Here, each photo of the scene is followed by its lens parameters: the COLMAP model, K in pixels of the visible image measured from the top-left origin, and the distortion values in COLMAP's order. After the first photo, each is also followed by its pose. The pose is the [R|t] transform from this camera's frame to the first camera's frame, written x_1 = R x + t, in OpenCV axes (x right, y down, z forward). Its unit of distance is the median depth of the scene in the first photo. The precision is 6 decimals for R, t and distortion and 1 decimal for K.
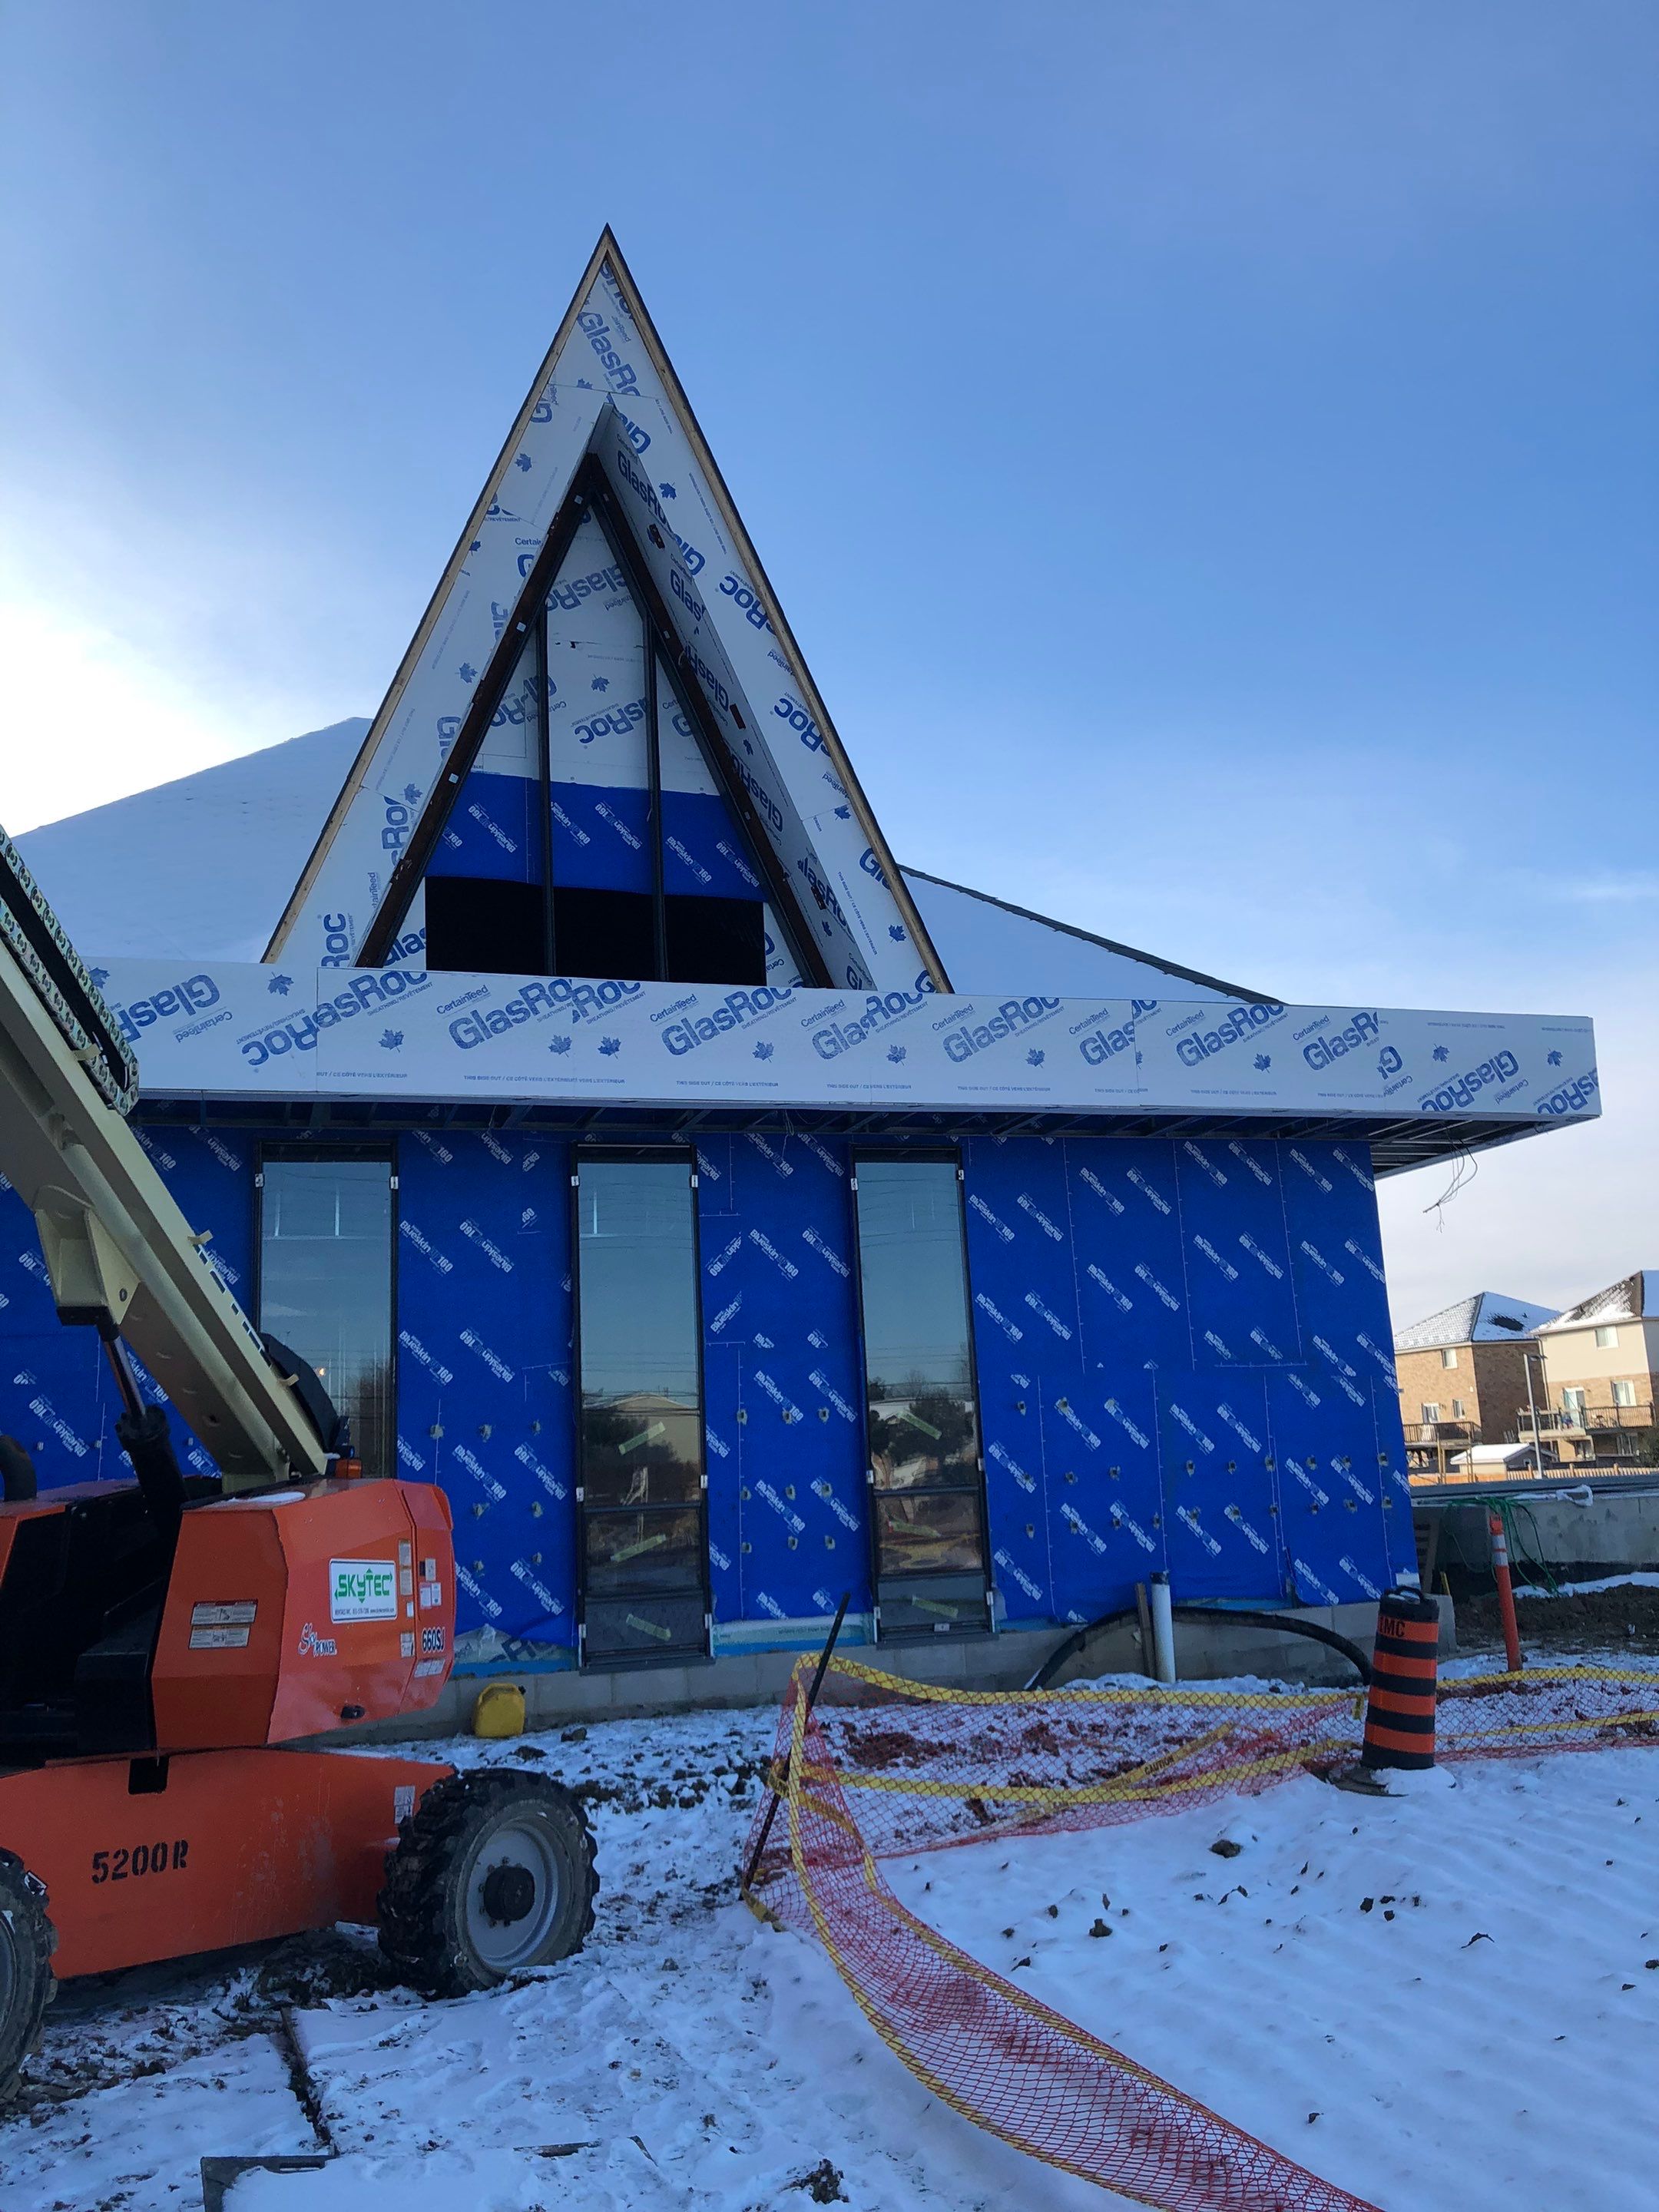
lens RADIAL K [[1777.0, 0, 806.5], [0, 1777.0, 1097.6], [0, 0, 1]] dist [0.043812, -0.050412]
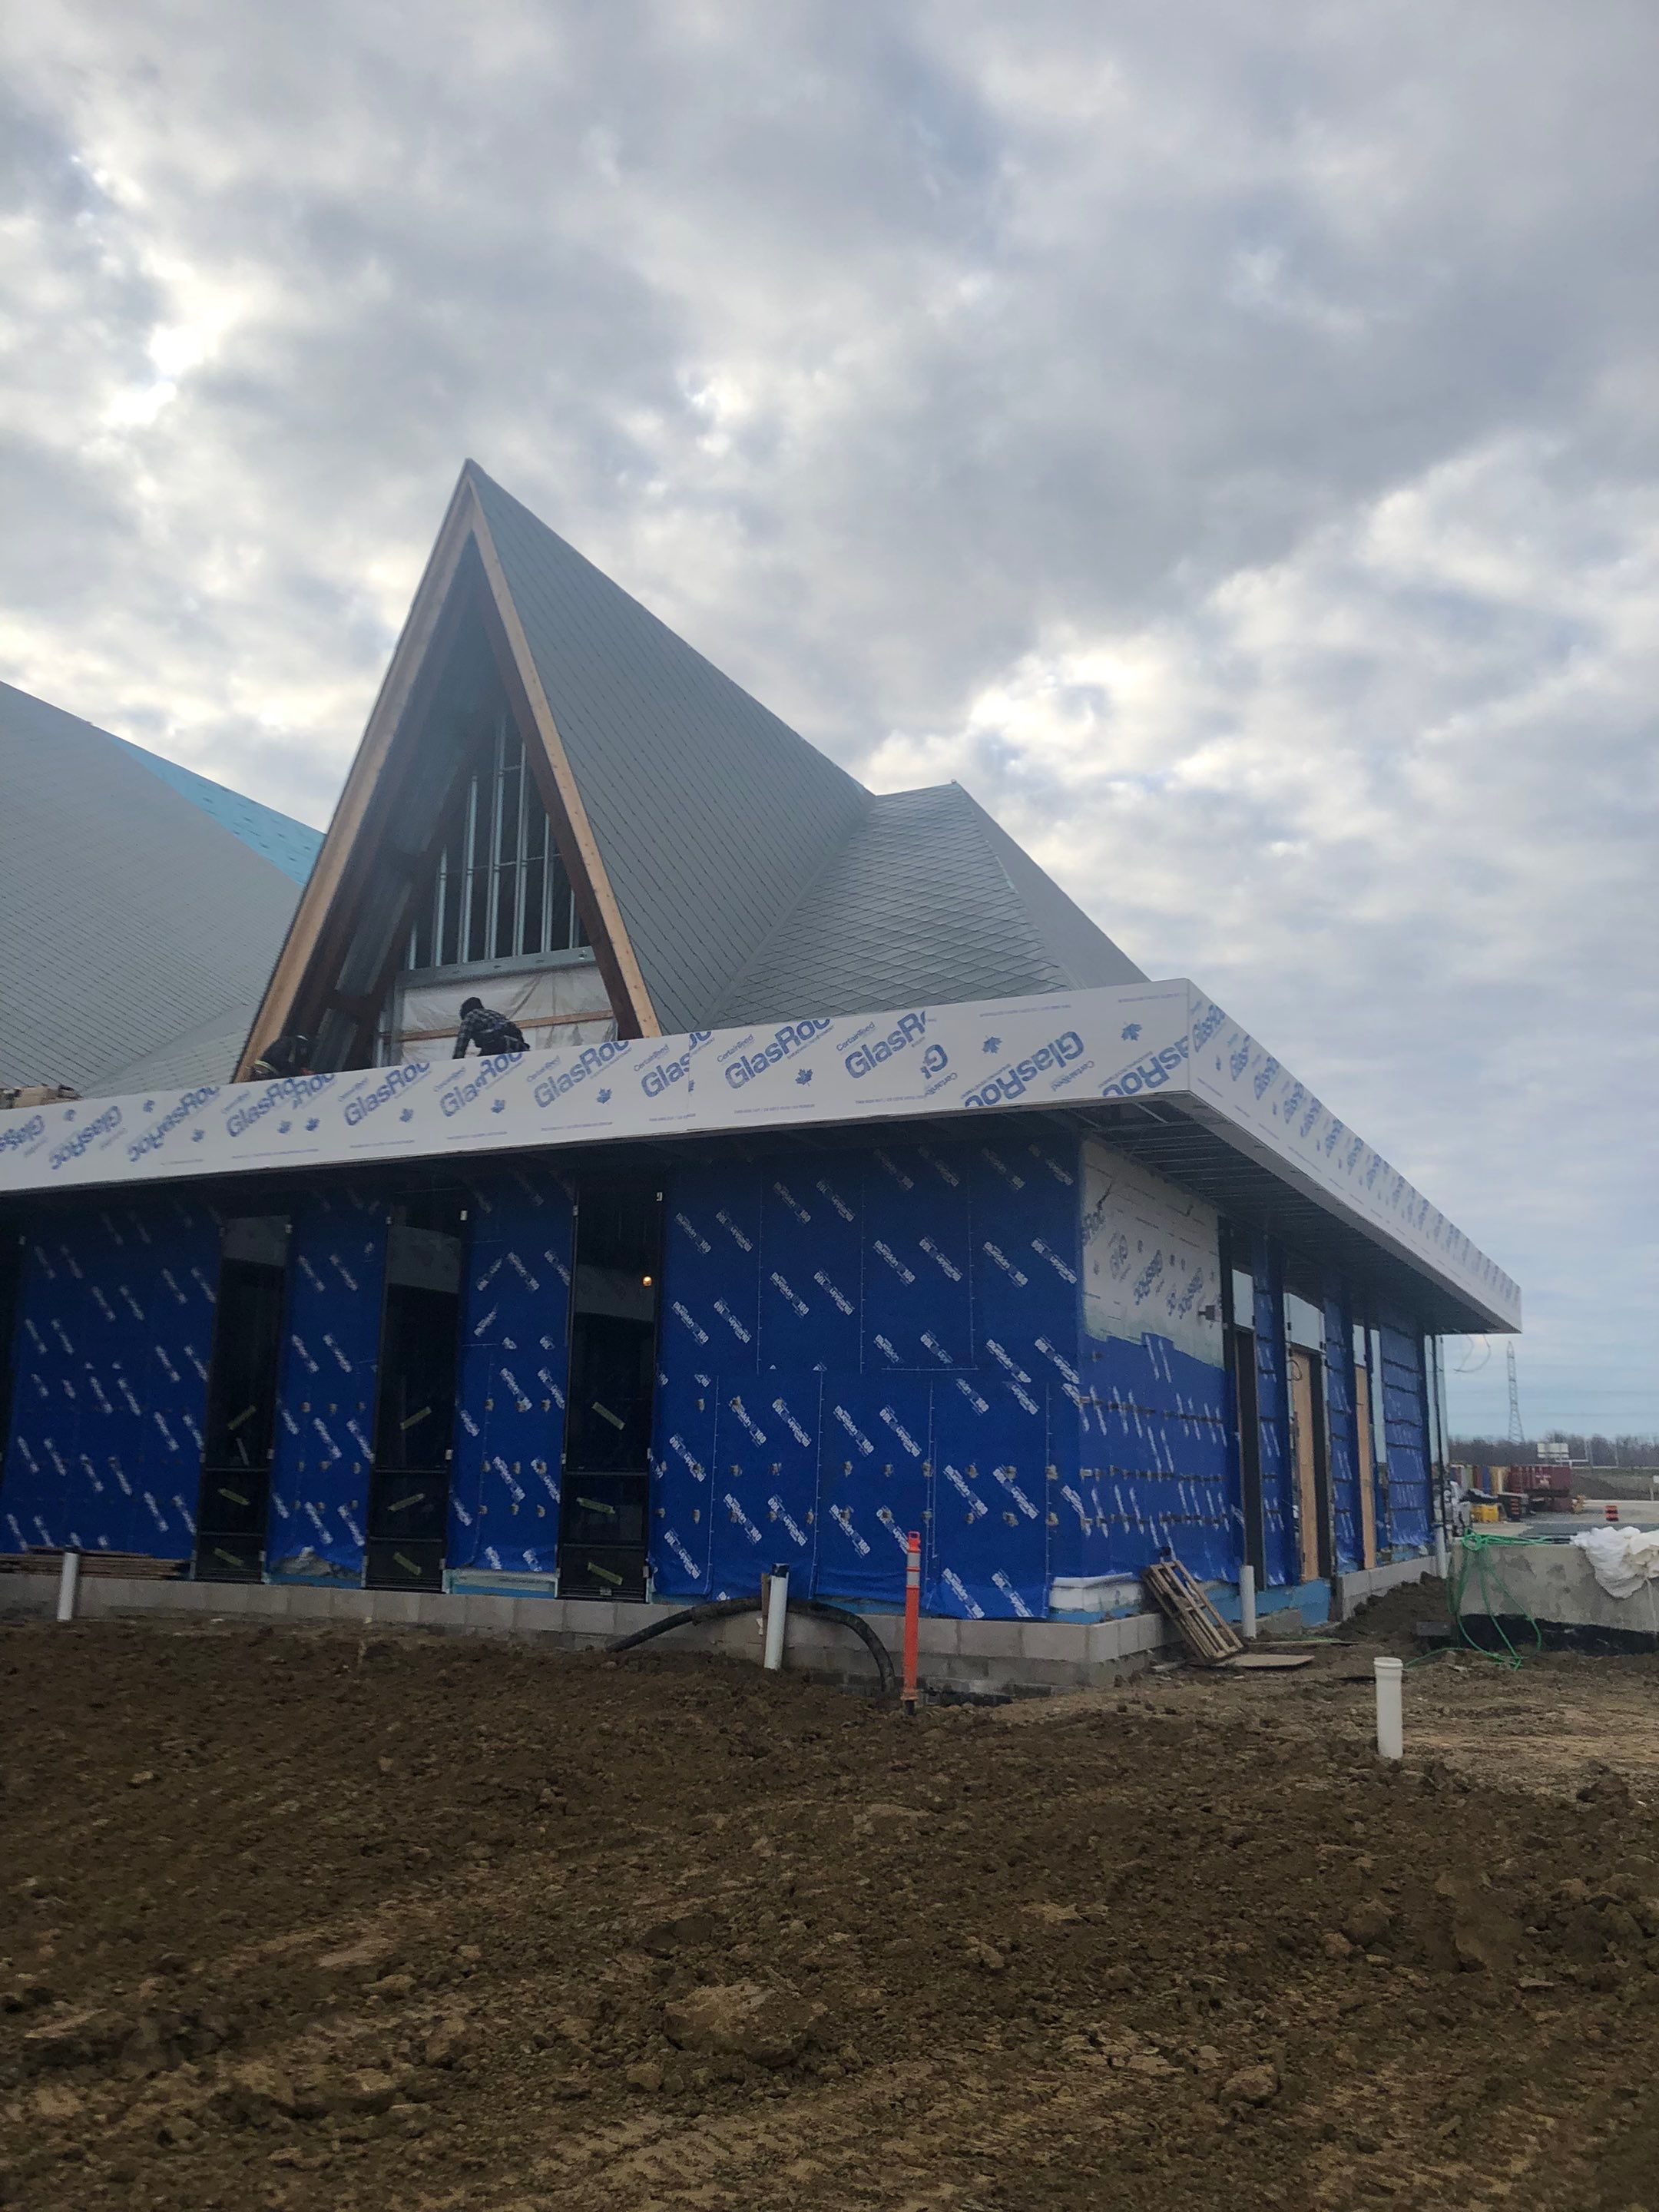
lens RADIAL K [[1777.0, 0, 846.0], [0, 1777.0, 1076.9], [0, 0, 1]] dist [0.043812, -0.050412]
pose [[0.709430, -0.093765, -0.698511, 1.009621], [0.097872, 0.994614, -0.034111, 0.018529], [0.697947, -0.044165, 0.714786, 0.288682]]
